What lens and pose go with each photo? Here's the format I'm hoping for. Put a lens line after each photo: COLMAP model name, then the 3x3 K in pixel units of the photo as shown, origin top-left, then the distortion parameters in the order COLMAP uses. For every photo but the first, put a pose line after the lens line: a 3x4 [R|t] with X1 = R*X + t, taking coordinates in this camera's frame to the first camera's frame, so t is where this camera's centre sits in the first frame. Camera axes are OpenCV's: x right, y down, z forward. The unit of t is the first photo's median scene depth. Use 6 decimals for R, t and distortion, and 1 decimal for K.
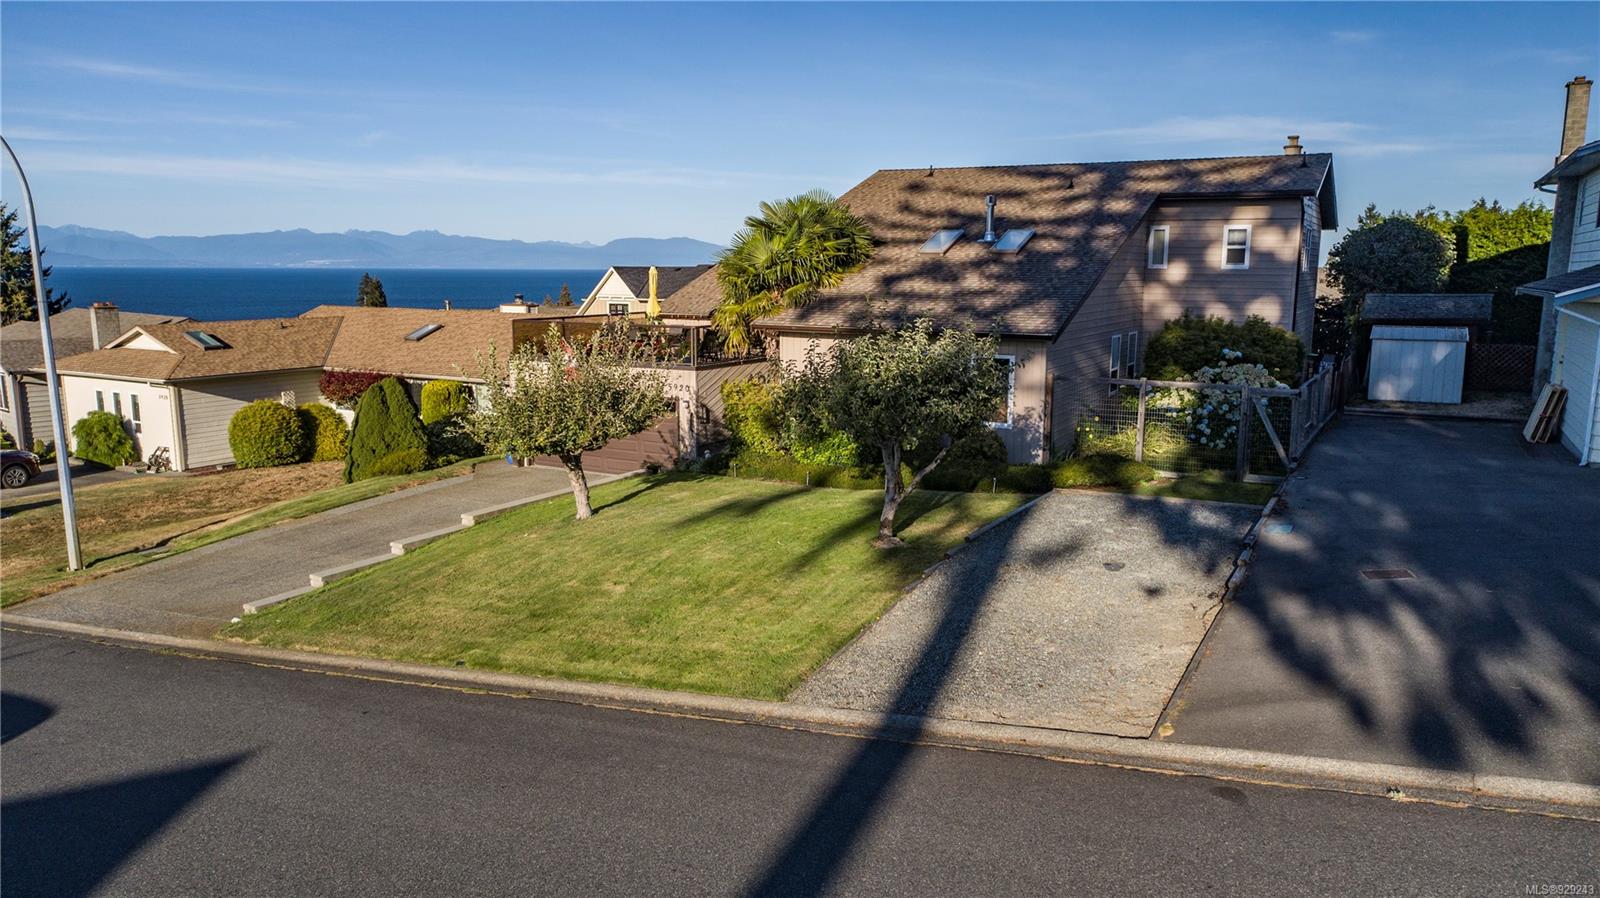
lens RADIAL K [[1080.7, 0, 800.3], [0, 1080.7, 445.2], [0, 0, 1]] dist [-0.019276, 0.020148]
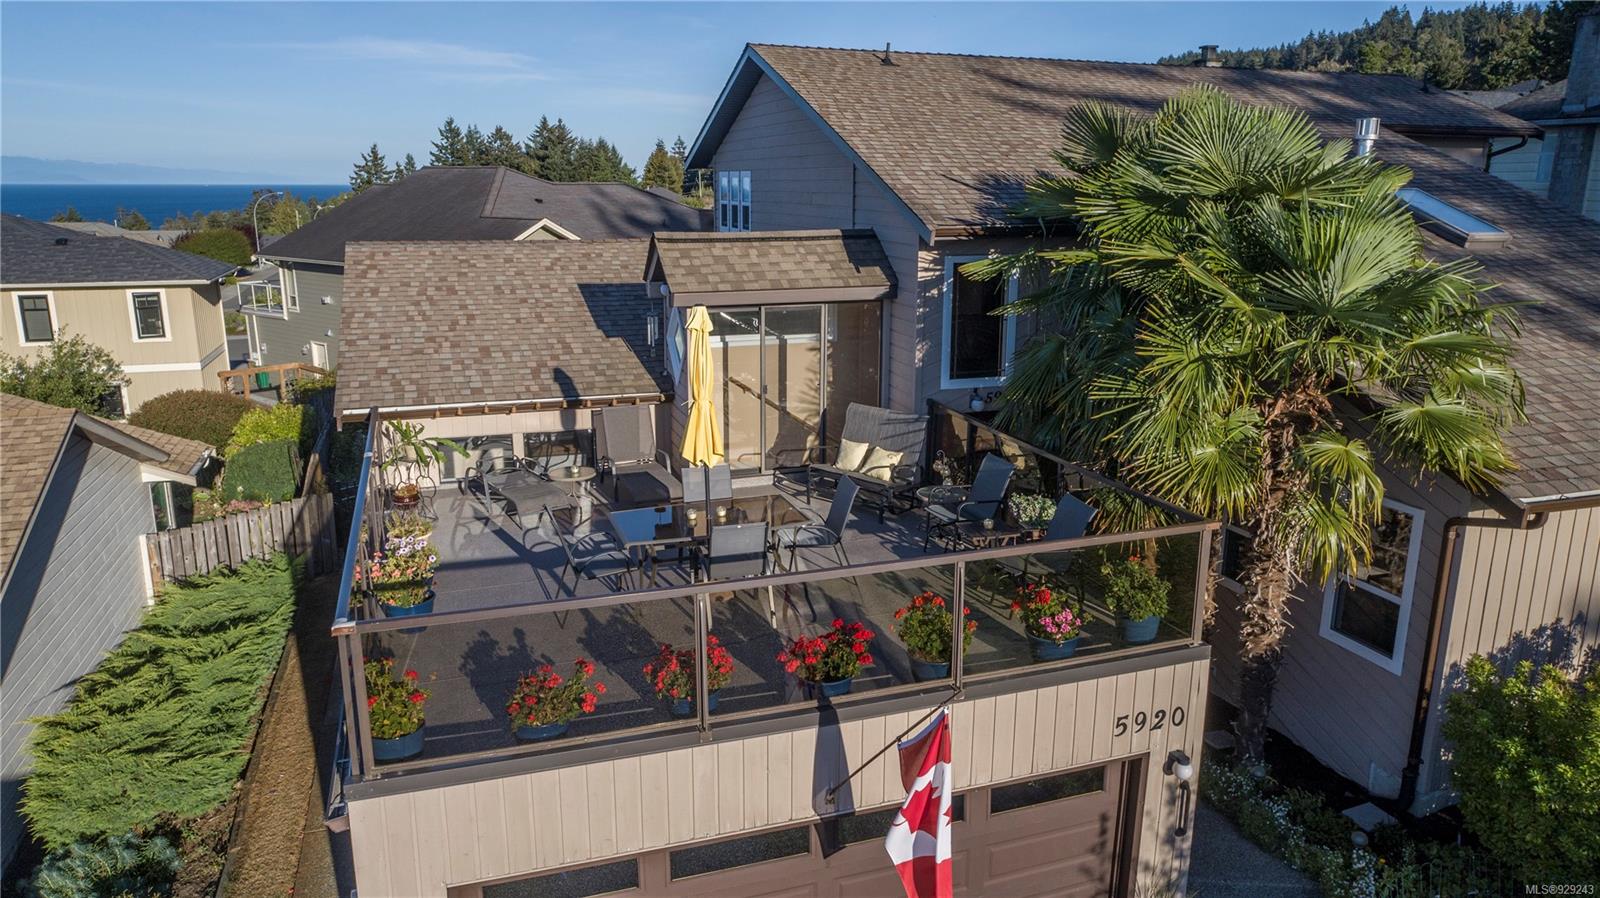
lens RADIAL K [[1080.7, 0, 800.3], [0, 1080.7, 445.2], [0, 0, 1]] dist [-0.019276, 0.020148]
pose [[0.665918, -0.181178, 0.723690, -0.547923], [0.123022, 0.983450, 0.133009, -0.261007], [-0.735811, 0.000457, 0.677186, 1.226914]]
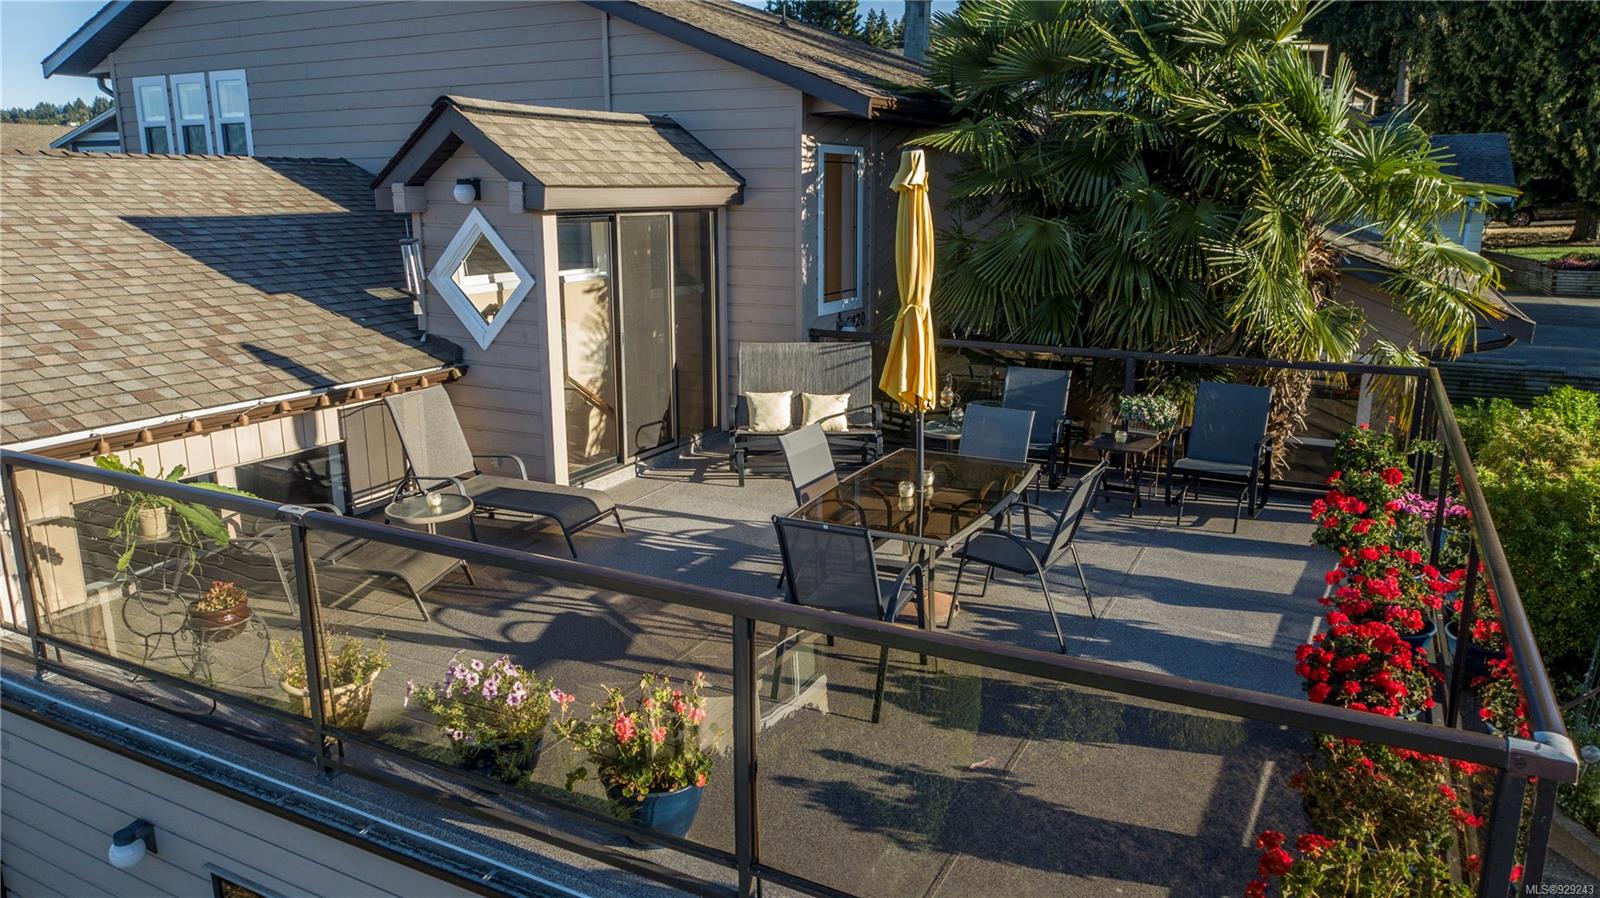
lens RADIAL K [[1080.7, 0, 800.3], [0, 1080.7, 445.2], [0, 0, 1]] dist [-0.019276, 0.020148]
pose [[-0.025855, -0.231701, 0.972443, -0.525903], [0.166917, 0.958112, 0.232724, -0.258861], [-0.985632, 0.168335, 0.013903, 1.629083]]
